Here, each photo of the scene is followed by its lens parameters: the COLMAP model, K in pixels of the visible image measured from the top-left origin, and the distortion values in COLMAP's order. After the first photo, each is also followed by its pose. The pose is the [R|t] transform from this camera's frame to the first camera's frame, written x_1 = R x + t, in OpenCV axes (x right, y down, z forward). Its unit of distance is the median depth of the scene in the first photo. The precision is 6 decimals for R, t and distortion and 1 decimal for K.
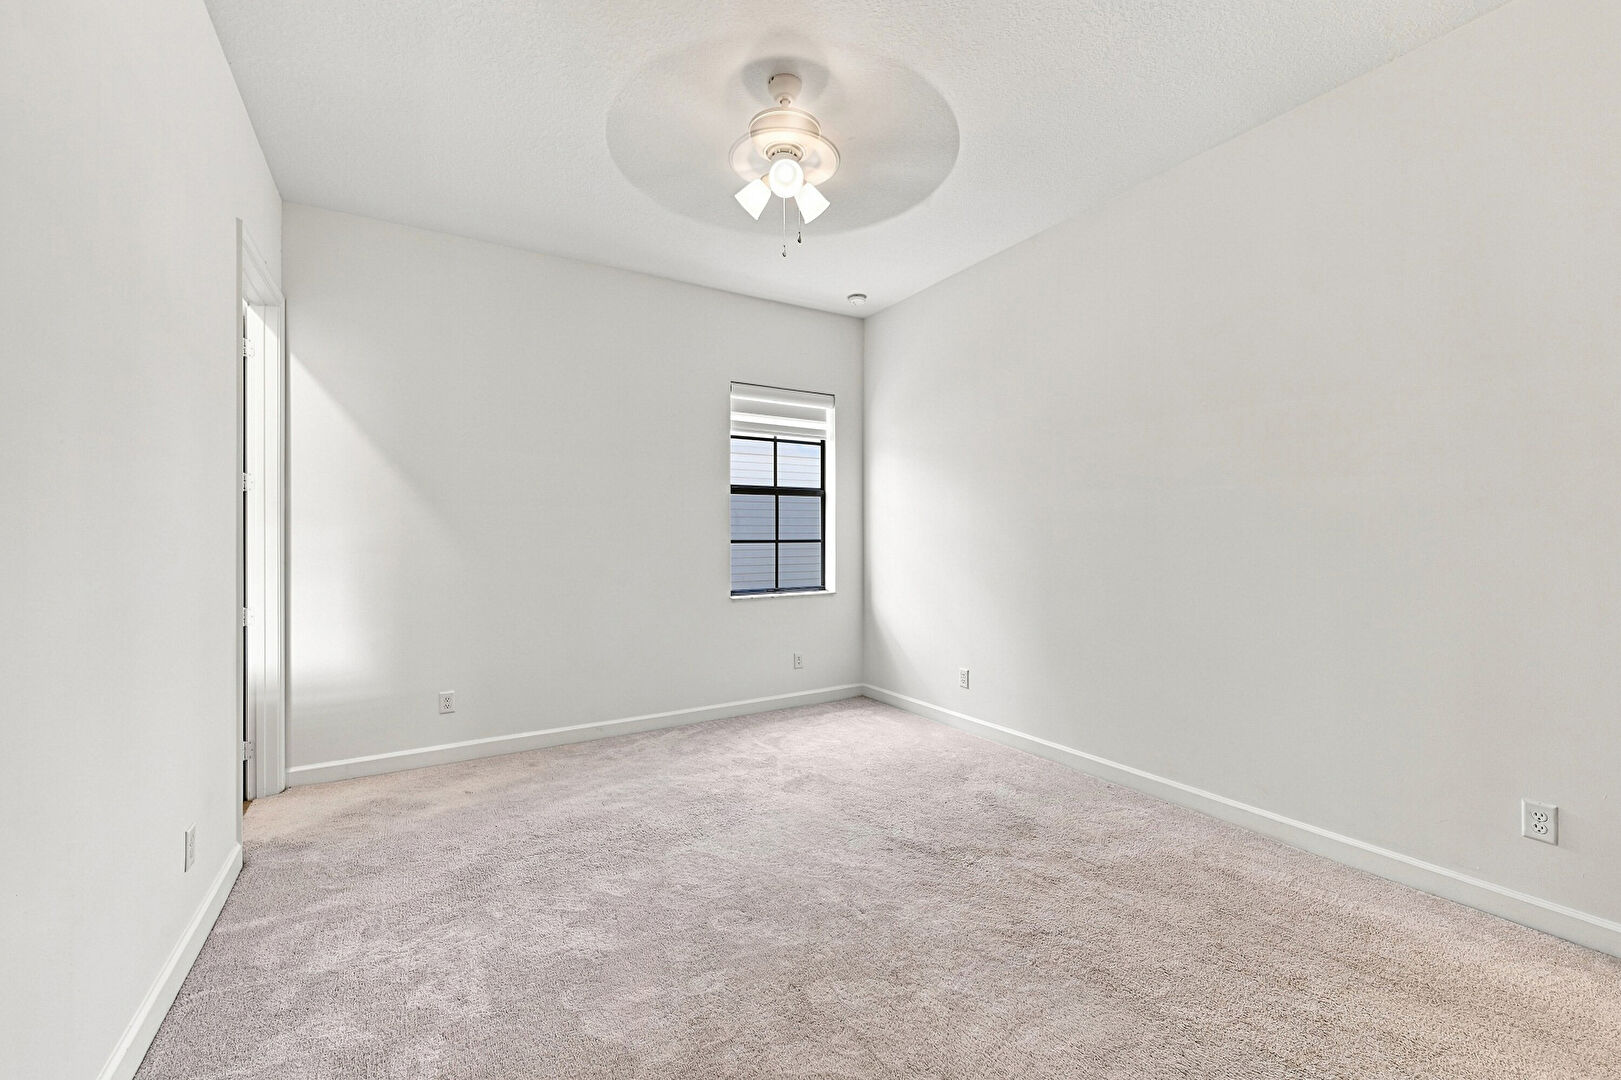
lens RADIAL K [[646.7, 0, 805.0], [0, 646.7, 538.3], [0, 0, 1]] dist [-0.000869, 0.000263]
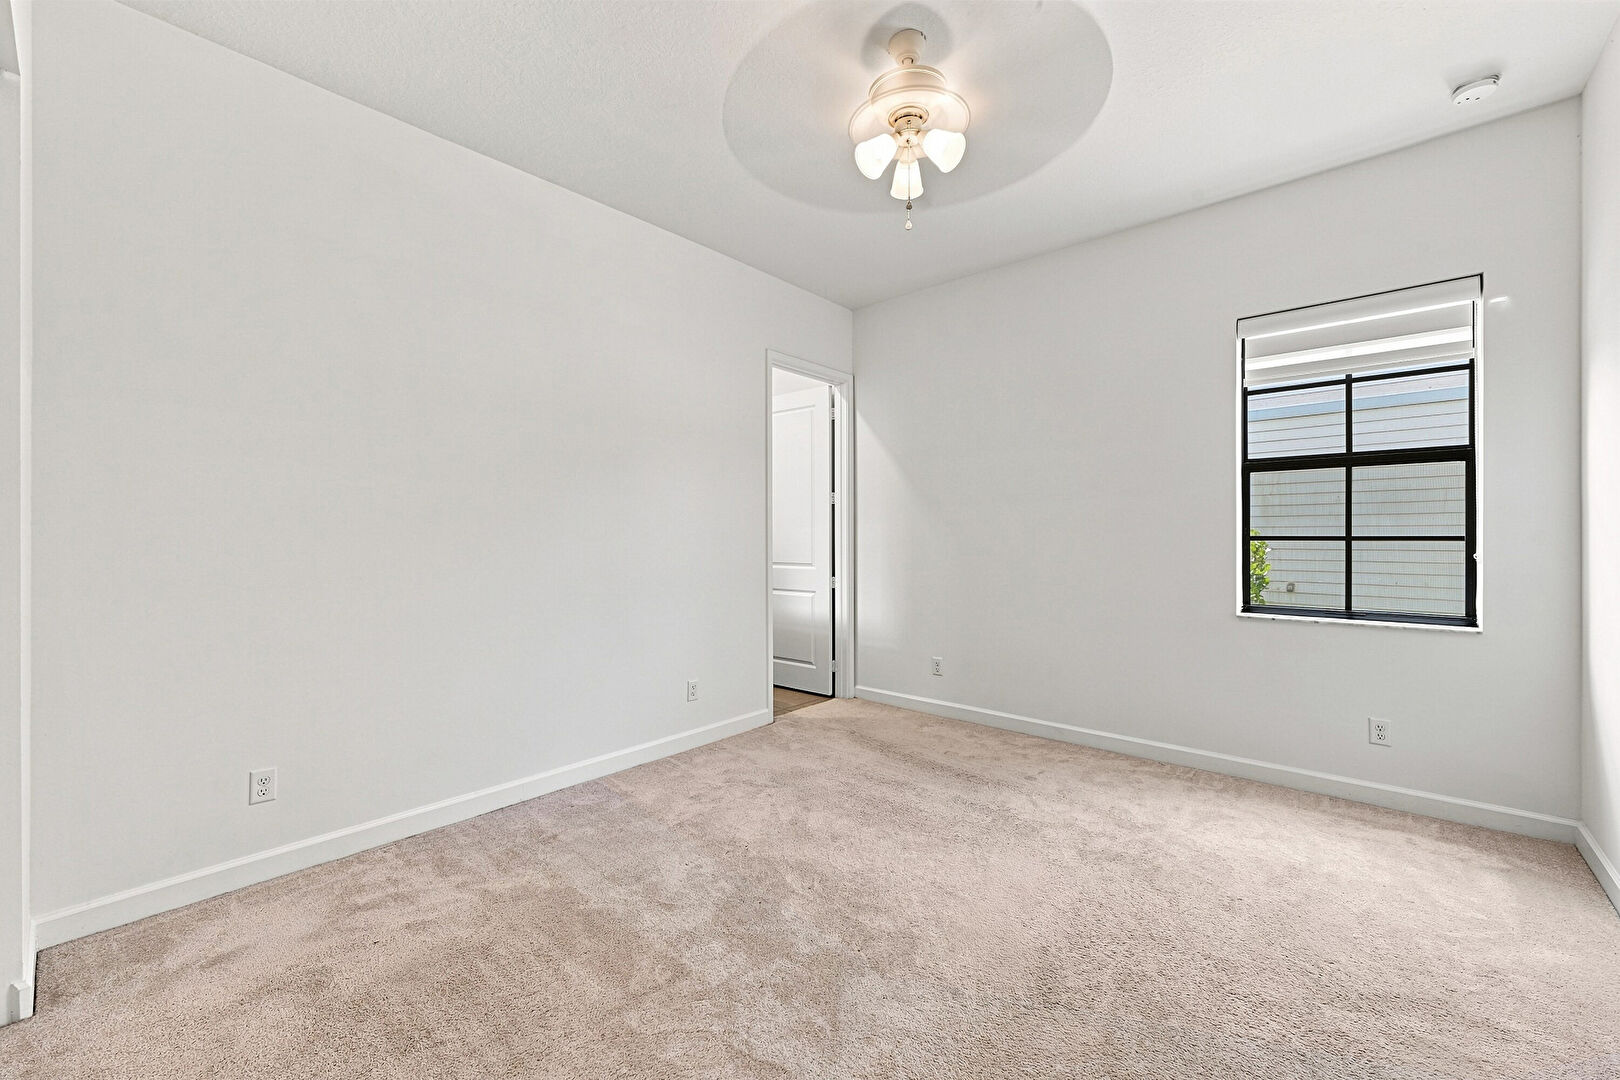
lens RADIAL K [[646.3, 0, 804.5], [0, 646.3, 538.3], [0, 0, 1]] dist [-0.000869, 0.000263]
pose [[0.297477, 0.008121, -0.954694, 0.471396], [0.001154, 0.999960, 0.008865, -0.002049], [0.954728, -0.003739, 0.297456, 0.336981]]
